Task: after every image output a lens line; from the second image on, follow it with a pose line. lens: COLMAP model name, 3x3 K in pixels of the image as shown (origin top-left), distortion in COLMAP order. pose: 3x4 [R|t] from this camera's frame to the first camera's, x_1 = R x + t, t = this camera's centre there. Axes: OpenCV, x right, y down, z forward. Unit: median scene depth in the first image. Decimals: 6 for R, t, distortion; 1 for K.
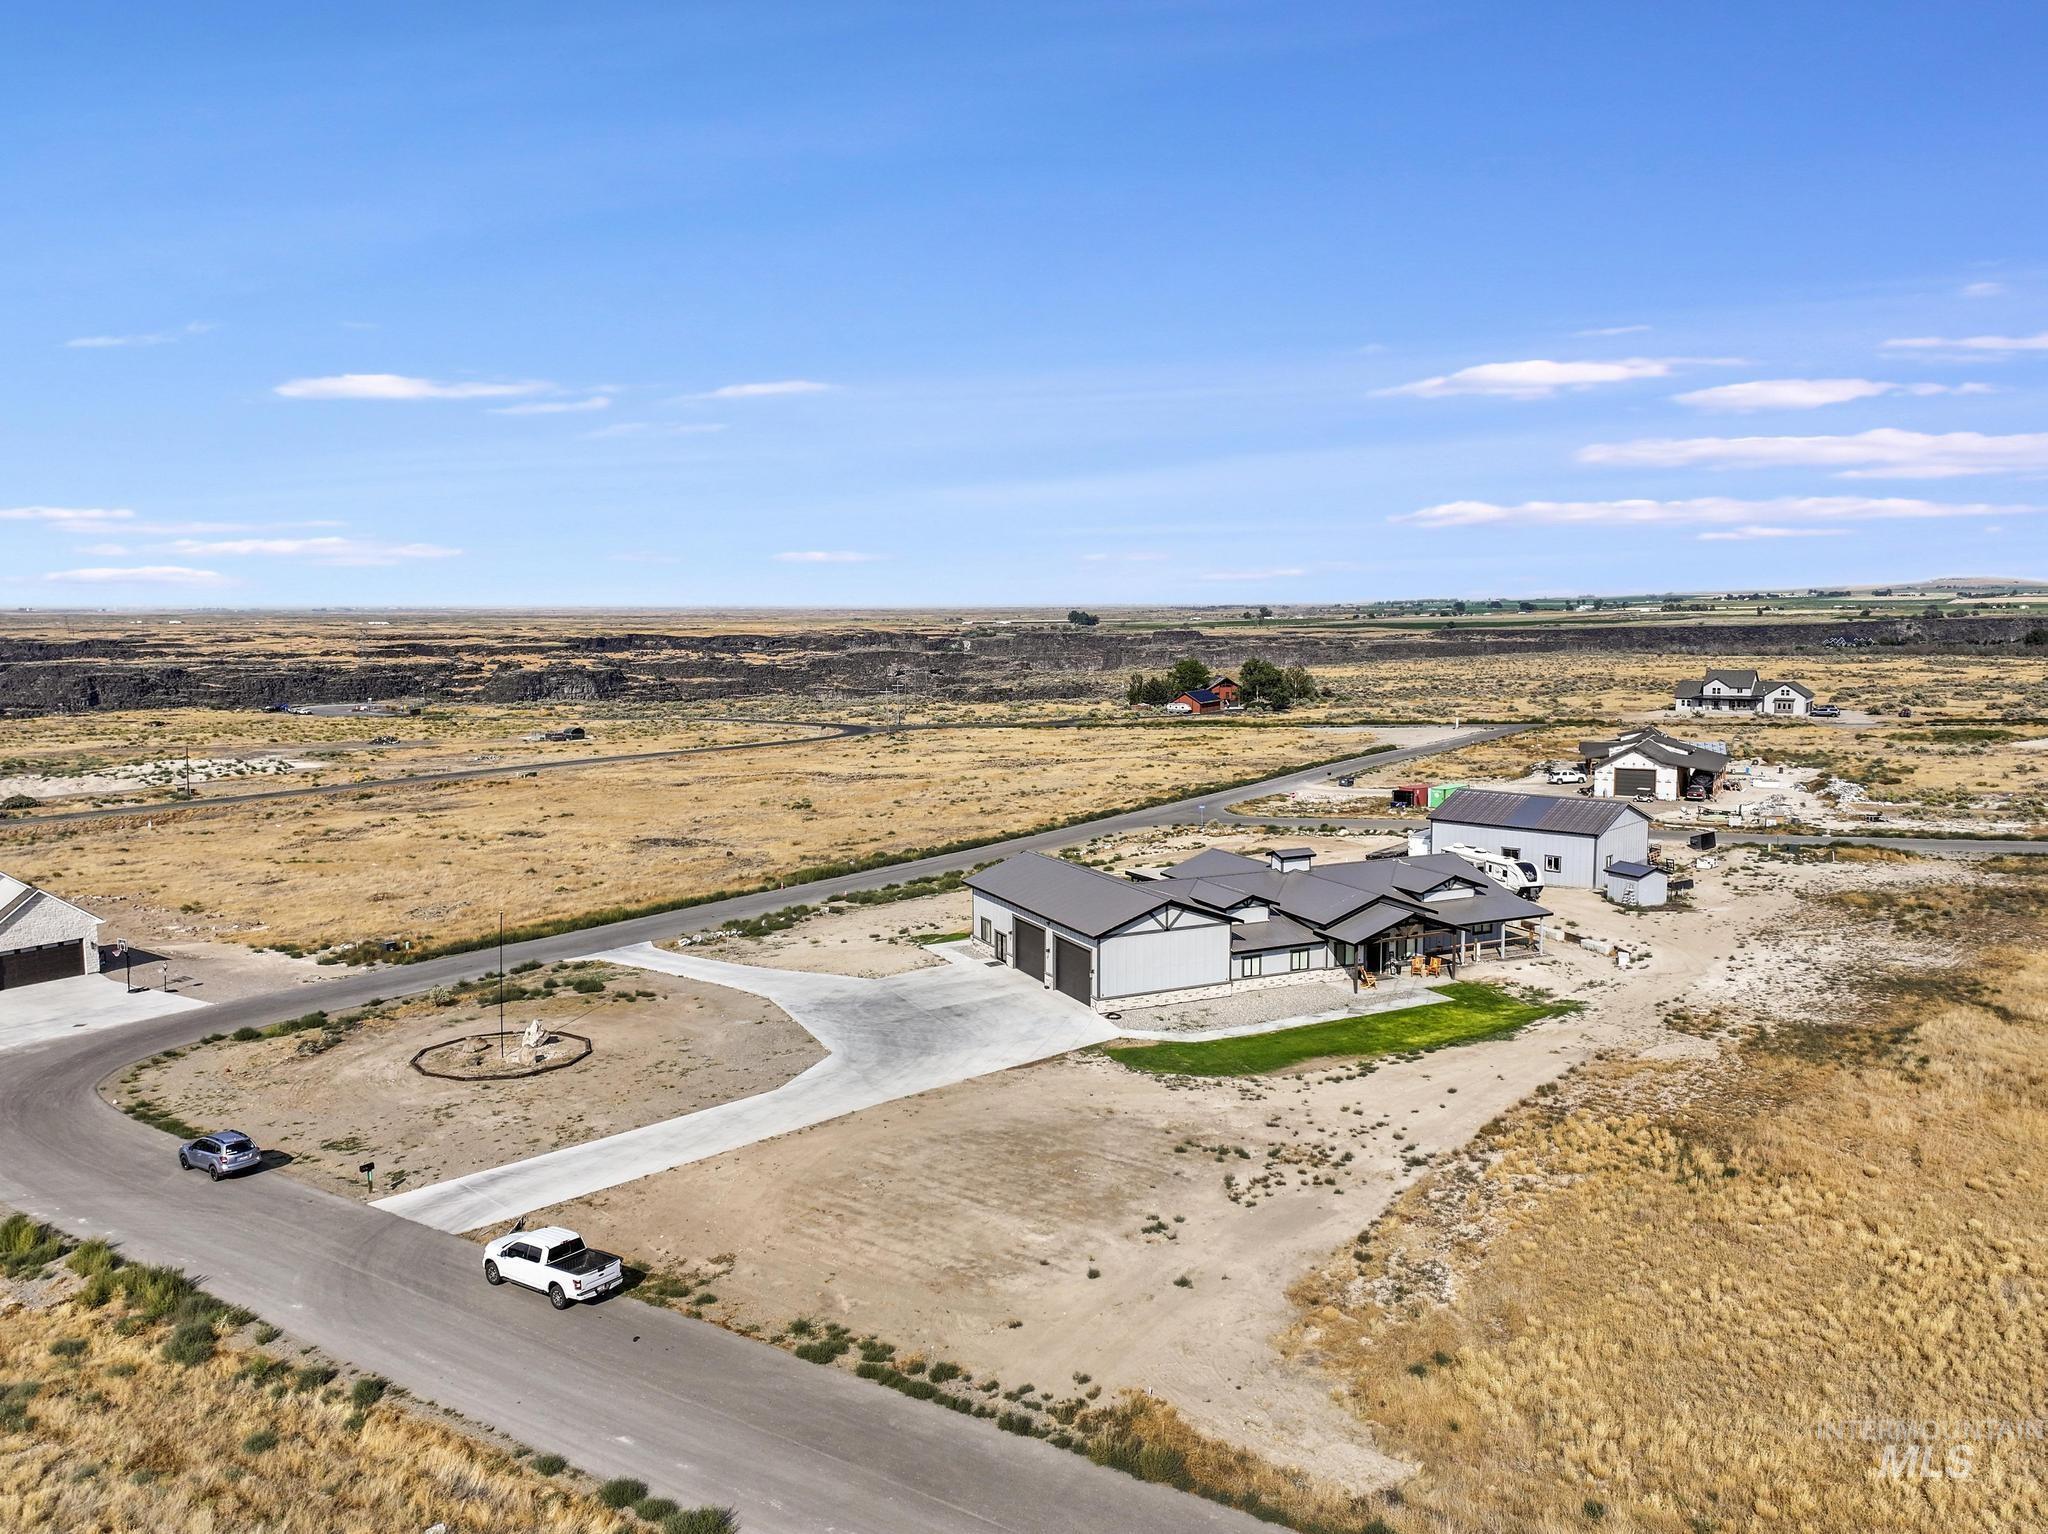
lens RADIAL K [[1450.7, 0, 1032.6], [0, 1450.7, 768.9], [0, 0, 1]] dist [0.001479, 0.009603]
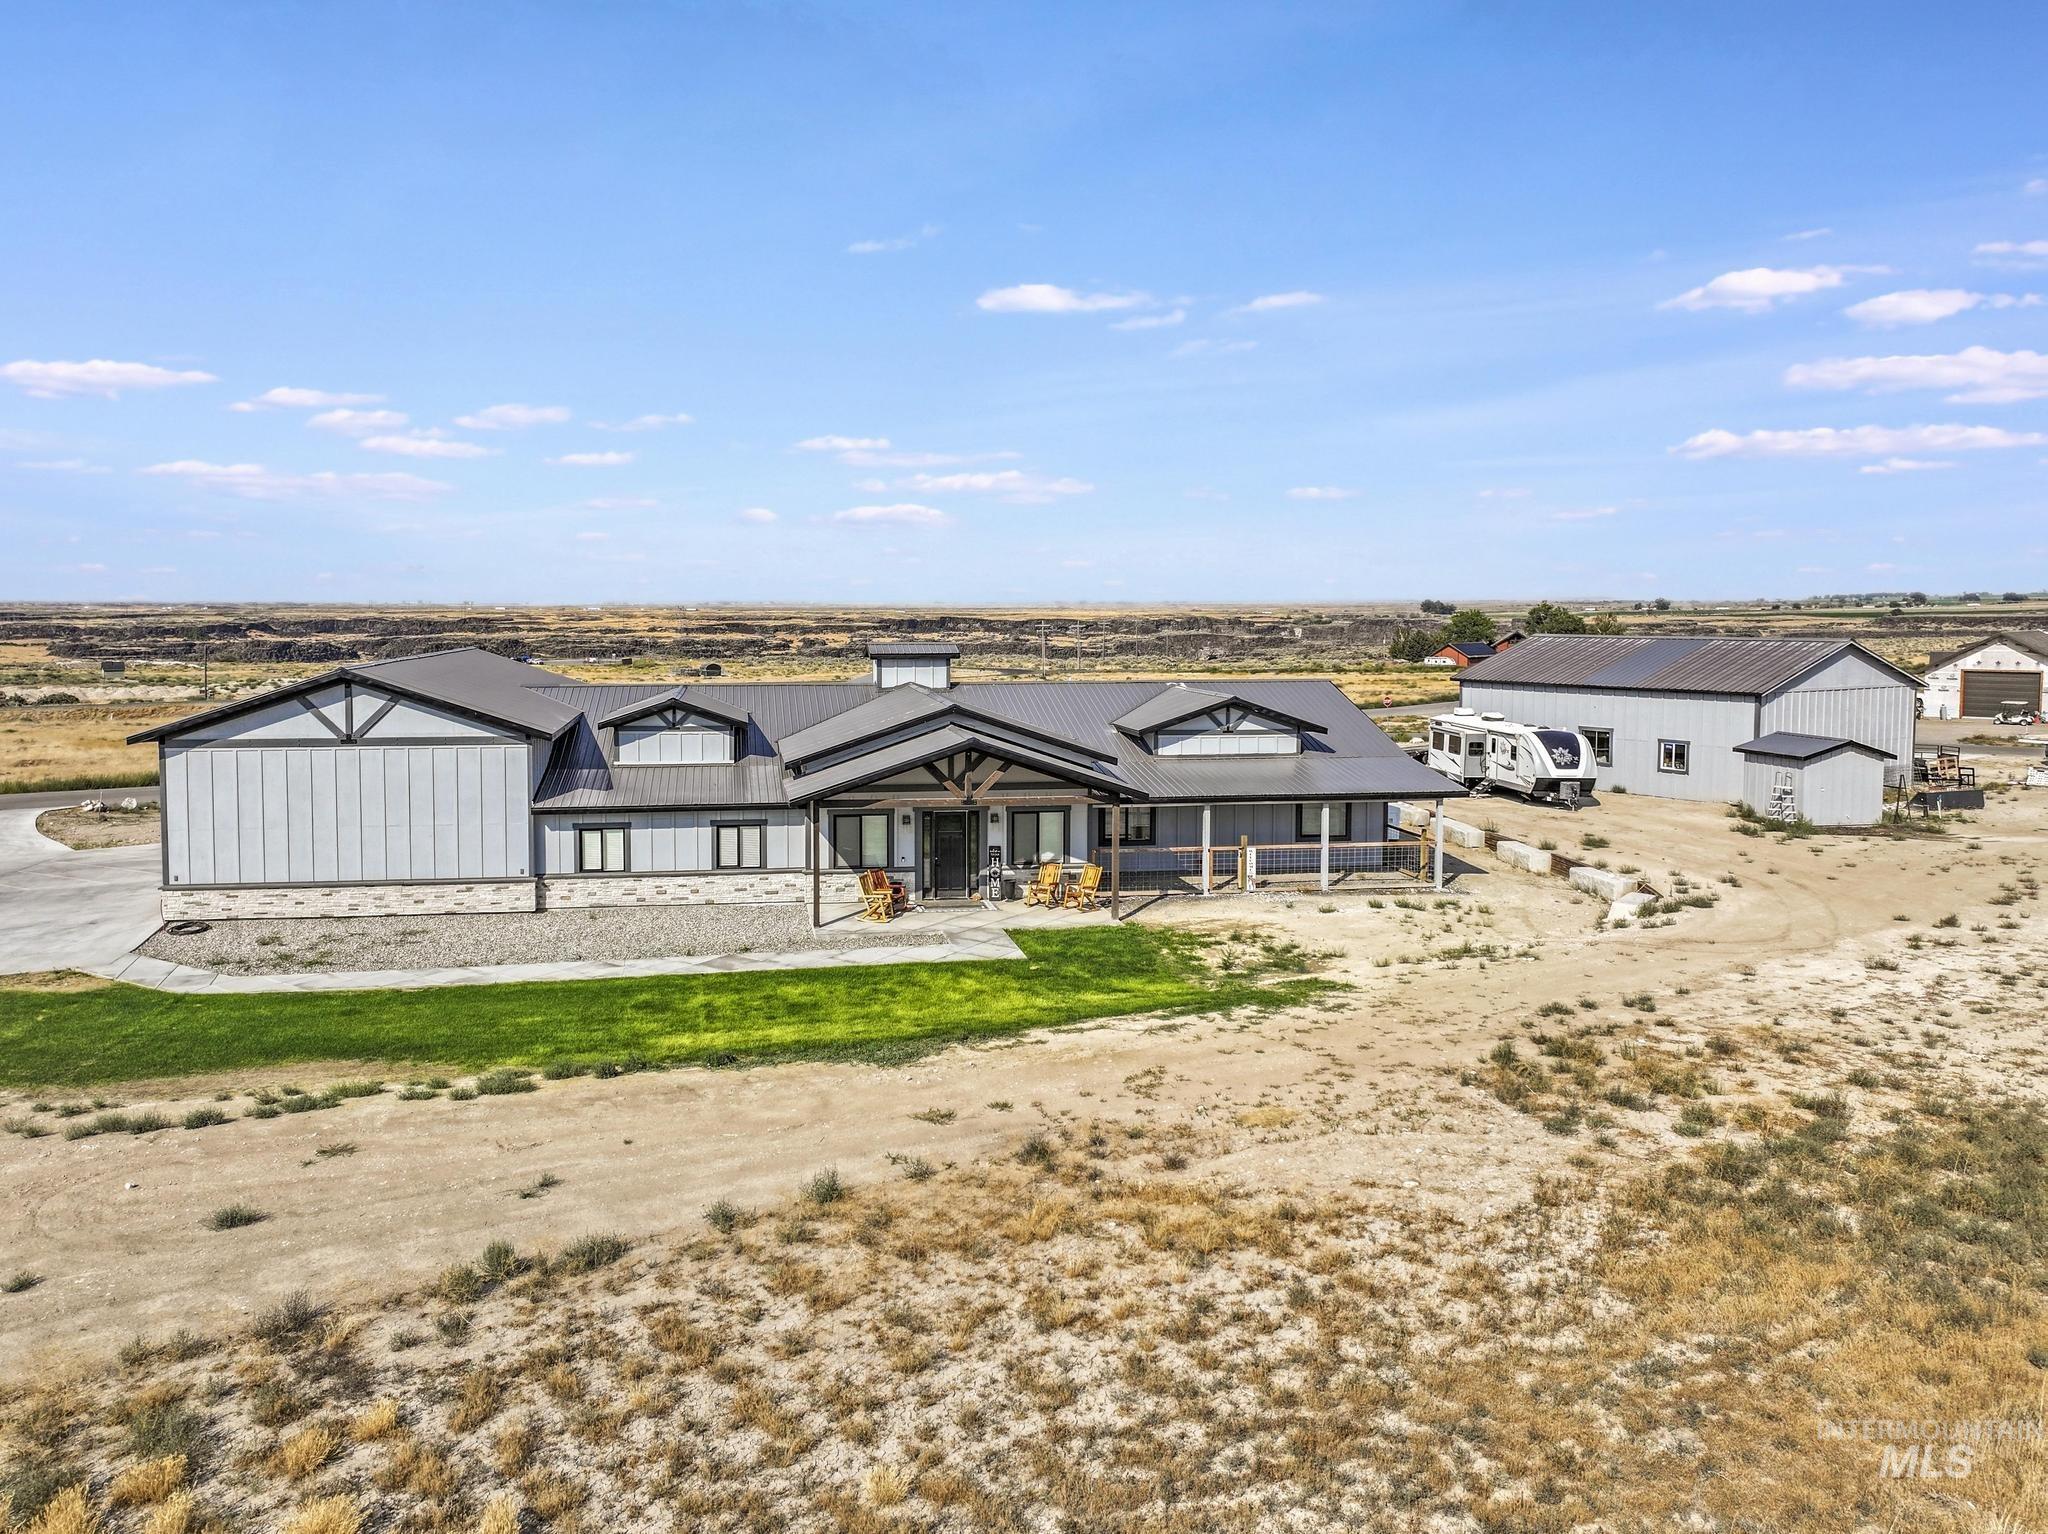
lens RADIAL K [[1481.7, 0, 913.1], [0, 1481.7, 665.6], [0, 0, 1]] dist [-0.000926, 0.005602]
pose [[0.951420, 0.014282, -0.307565, 0.264174], [-0.035036, 0.997457, -0.062062, 0.074769], [0.305897, 0.069823, 0.949501, 0.428316]]
